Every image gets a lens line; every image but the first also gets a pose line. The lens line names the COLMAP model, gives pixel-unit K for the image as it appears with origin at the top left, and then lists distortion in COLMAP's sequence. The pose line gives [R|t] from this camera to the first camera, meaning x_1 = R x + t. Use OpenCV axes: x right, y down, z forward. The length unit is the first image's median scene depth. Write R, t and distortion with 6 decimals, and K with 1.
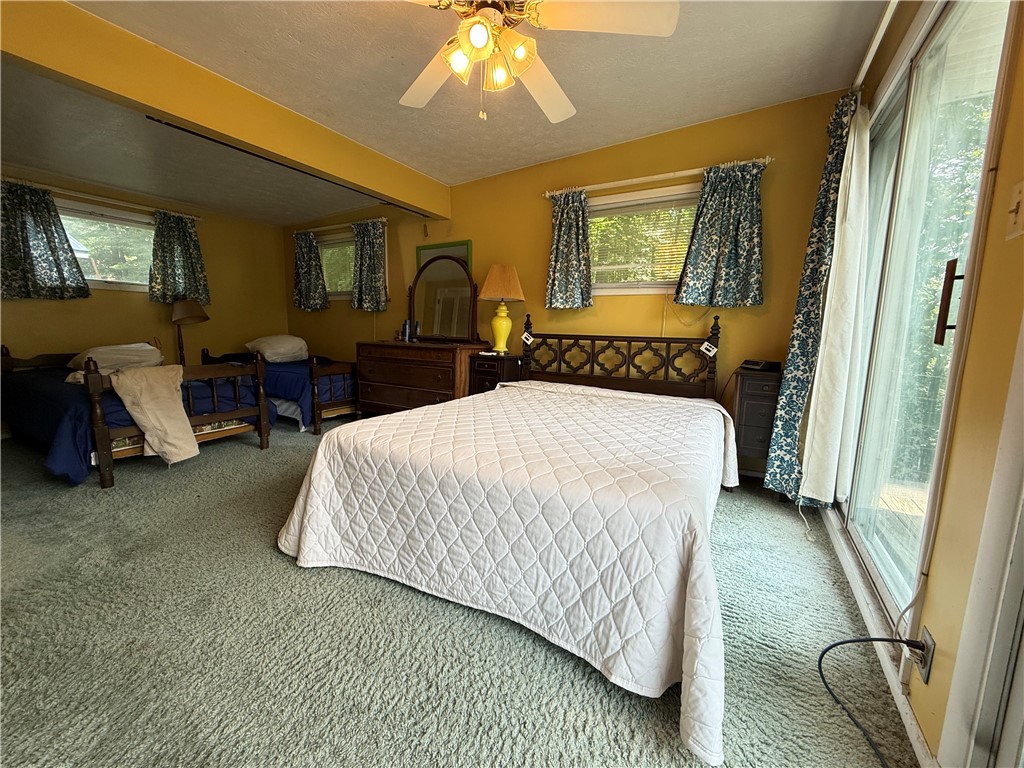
lens RADIAL K [[408.9, 0, 511.1], [0, 408.9, 382.2], [0, 0, 1]] dist [-0.000142, -0.000082]
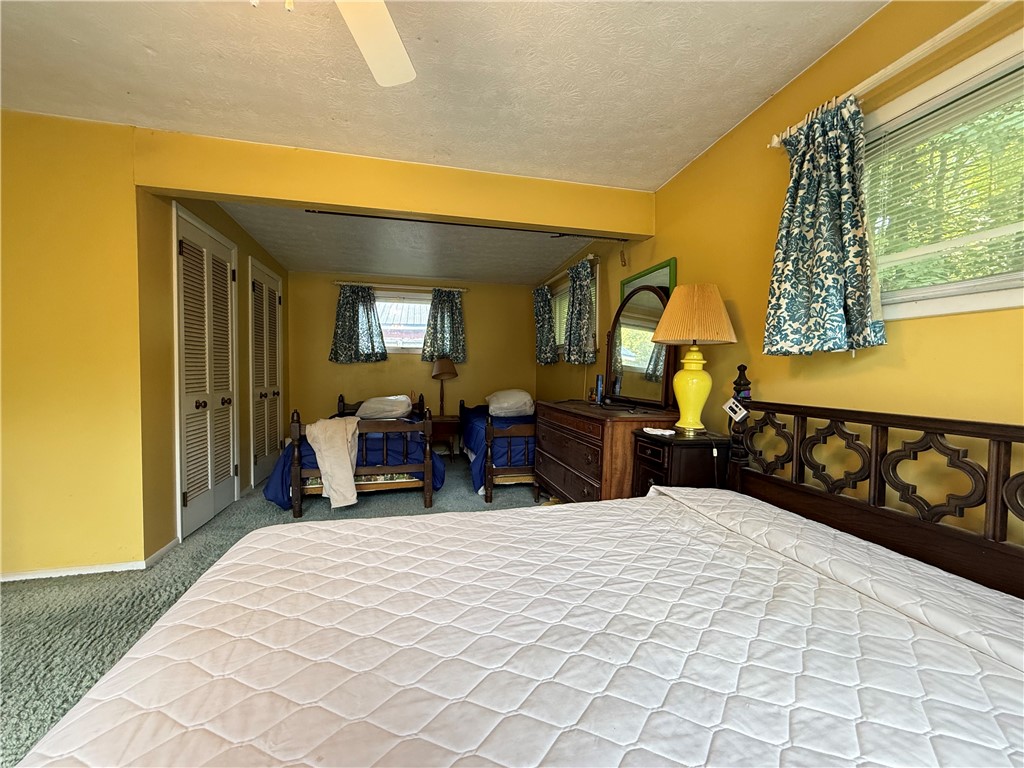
lens RADIAL K [[408.9, 0, 511.1], [0, 408.9, 382.2], [0, 0, 1]] dist [-0.000142, -0.000082]
pose [[0.688236, 0.007725, -0.725446, 0.232895], [-0.092967, 0.992638, -0.077628, -0.075168], [0.719506, 0.120869, 0.683887, 0.419286]]
